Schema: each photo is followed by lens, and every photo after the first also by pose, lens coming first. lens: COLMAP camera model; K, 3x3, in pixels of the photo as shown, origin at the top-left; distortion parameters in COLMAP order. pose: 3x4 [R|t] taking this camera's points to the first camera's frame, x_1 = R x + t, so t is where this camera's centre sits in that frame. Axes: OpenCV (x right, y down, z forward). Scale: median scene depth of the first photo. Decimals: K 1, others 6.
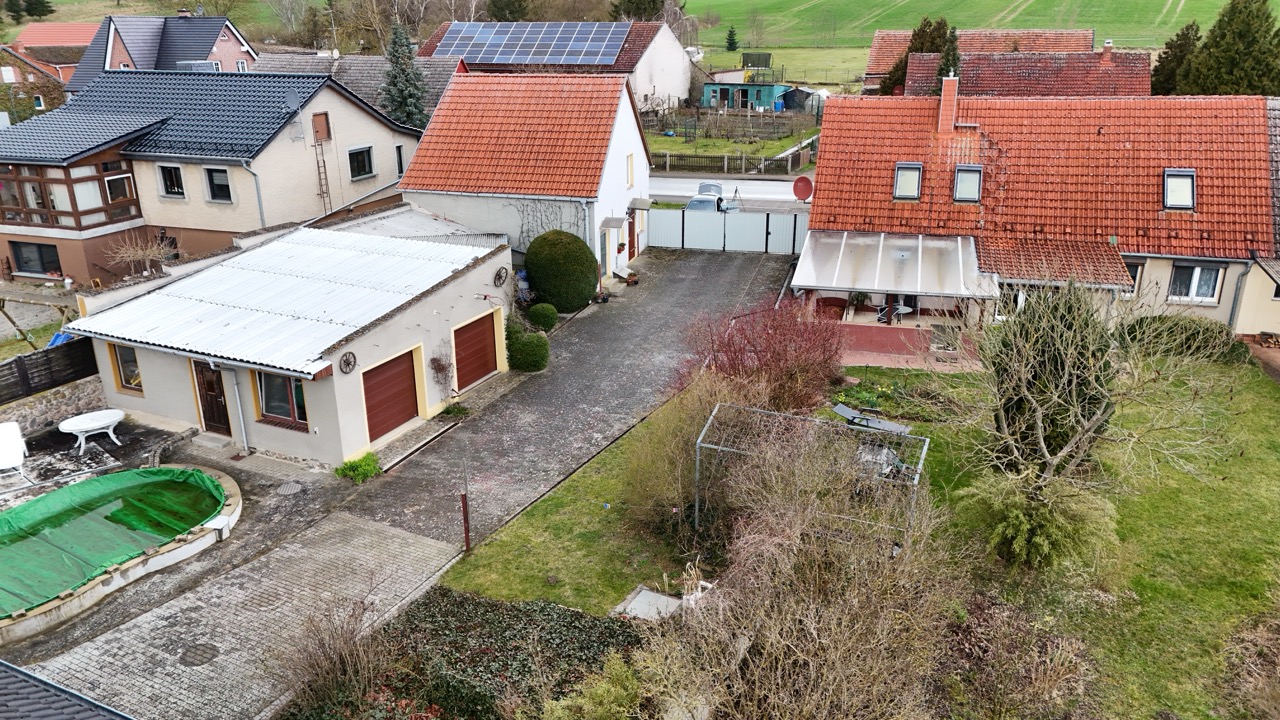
lens RADIAL K [[932.0, 0, 642.8], [0, 932.0, 361.2], [0, 0, 1]] dist [0.085258, -0.084768]
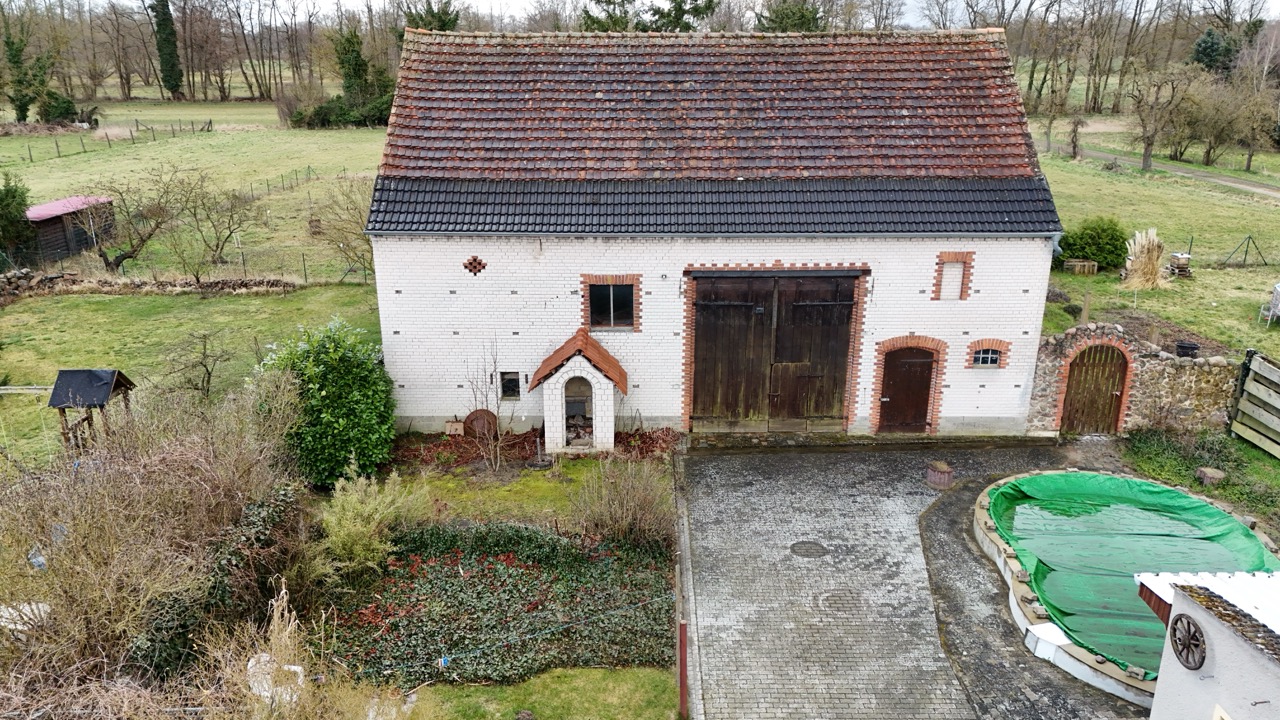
lens RADIAL K [[929.1, 0, 640.8], [0, 929.1, 362.9], [0, 0, 1]] dist [0.103149, -0.172011]
pose [[-0.896369, 0.147899, -0.417909, 0.050193], [-0.146129, 0.791439, 0.593523, -0.257815], [0.418531, 0.593085, -0.687810, 0.929300]]
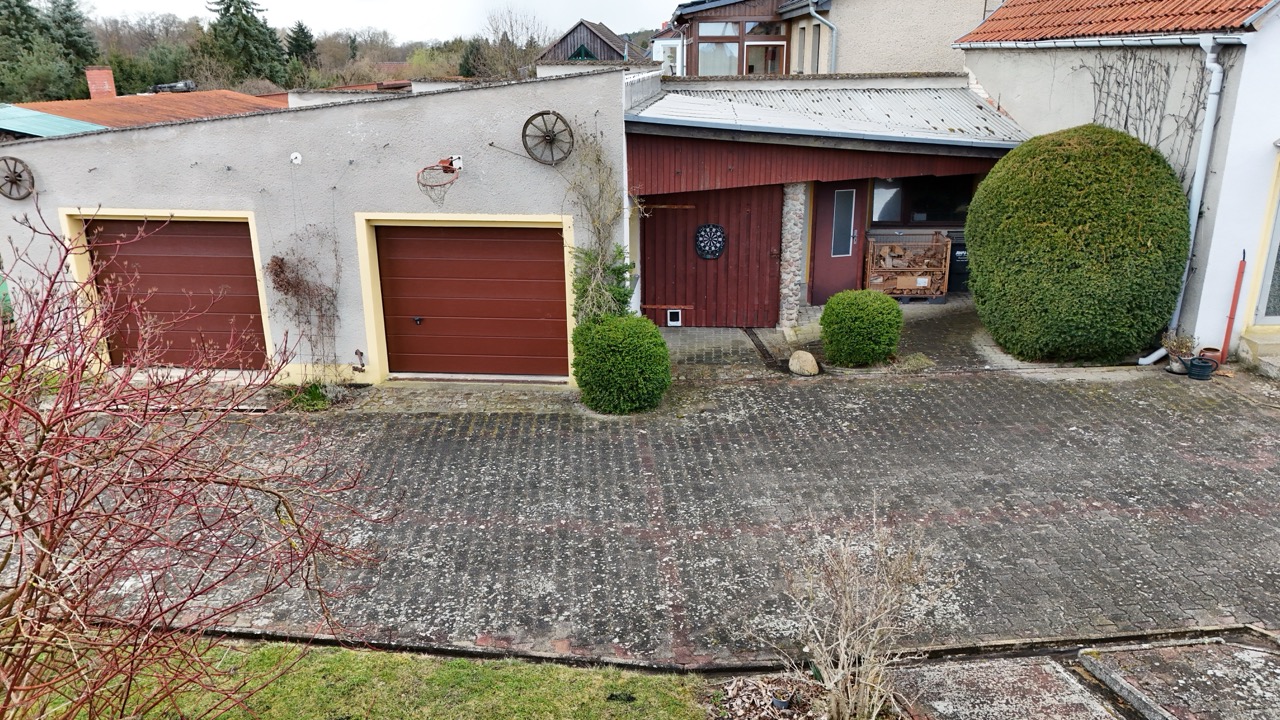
lens RADIAL K [[932.0, 0, 642.8], [0, 932.0, 361.2], [0, 0, 1]] dist [0.085258, -0.084768]
pose [[0.327425, 0.292108, -0.898591, 0.248738], [-0.313457, 0.930737, 0.188342, -0.093602], [0.891368, 0.220002, 0.396310, 0.938150]]
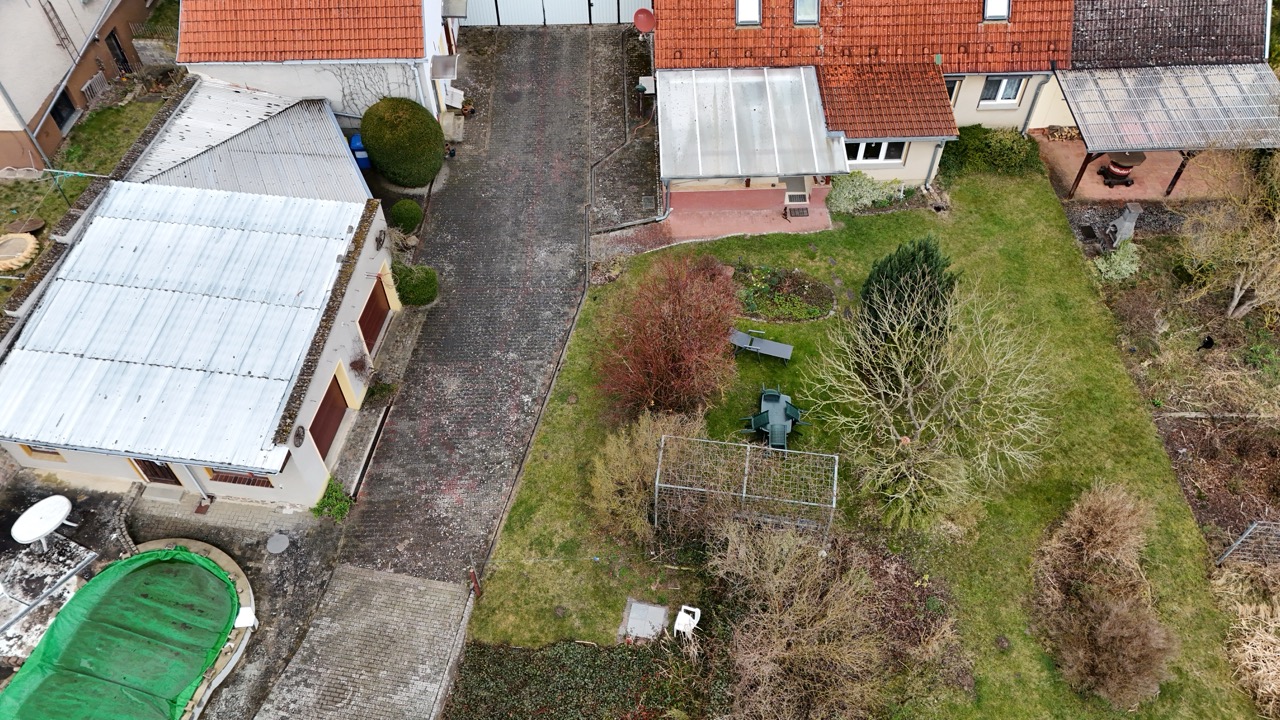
lens RADIAL K [[932.0, 0, 642.8], [0, 932.0, 361.2], [0, 0, 1]] dist [0.085258, -0.084768]
pose [[0.958365, -0.217431, 0.185093, -0.103426], [0.097075, 0.857693, 0.504915, -0.467960], [-0.268537, -0.465925, 0.843091, 0.046467]]
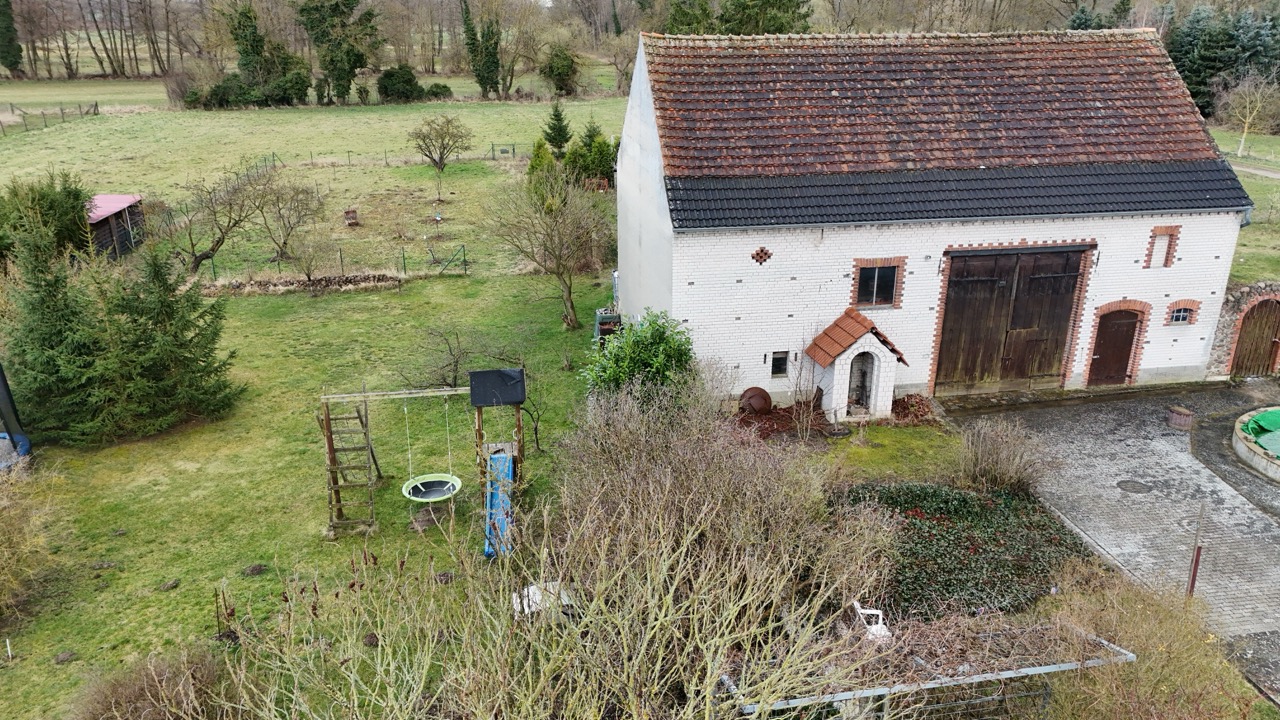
lens RADIAL K [[932.0, 0, 642.8], [0, 932.0, 361.2], [0, 0, 1]] dist [0.085258, -0.084768]
pose [[-0.808975, 0.208647, -0.549569, 0.402898], [-0.196342, 0.785298, 0.587160, -0.242126], [0.554085, 0.582901, -0.594320, 0.791732]]
